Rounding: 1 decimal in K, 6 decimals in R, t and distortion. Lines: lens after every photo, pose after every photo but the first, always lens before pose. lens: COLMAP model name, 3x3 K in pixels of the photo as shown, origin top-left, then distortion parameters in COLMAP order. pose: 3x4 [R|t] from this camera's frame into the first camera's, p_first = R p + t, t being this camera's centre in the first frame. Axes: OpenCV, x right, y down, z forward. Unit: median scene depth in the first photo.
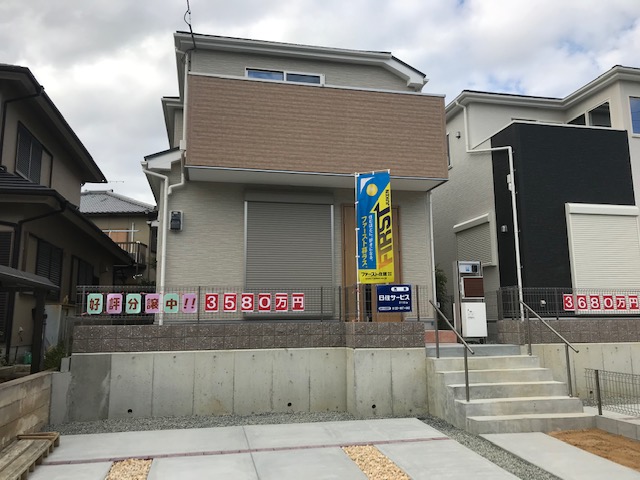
lens RADIAL K [[526.5, 0, 320.0], [0, 526.5, 240.0], [0, 0, 1]] dist [0.005745, 0.012634]
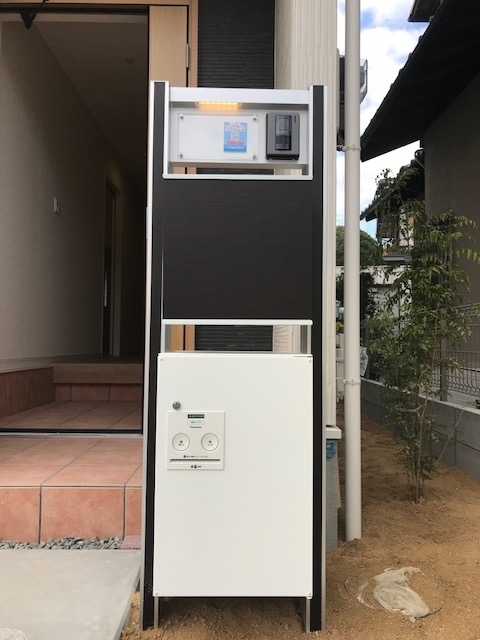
lens RADIAL K [[526.5, 0, 240.0], [0, 526.5, 320.0], [0, 0, 1]] dist [0.005745, 0.012634]
pose [[0.980222, 0.012578, -0.197501, 0.296926], [0.010212, 0.993434, 0.113953, 0.085638], [0.197637, -0.113717, 0.973657, 0.792116]]
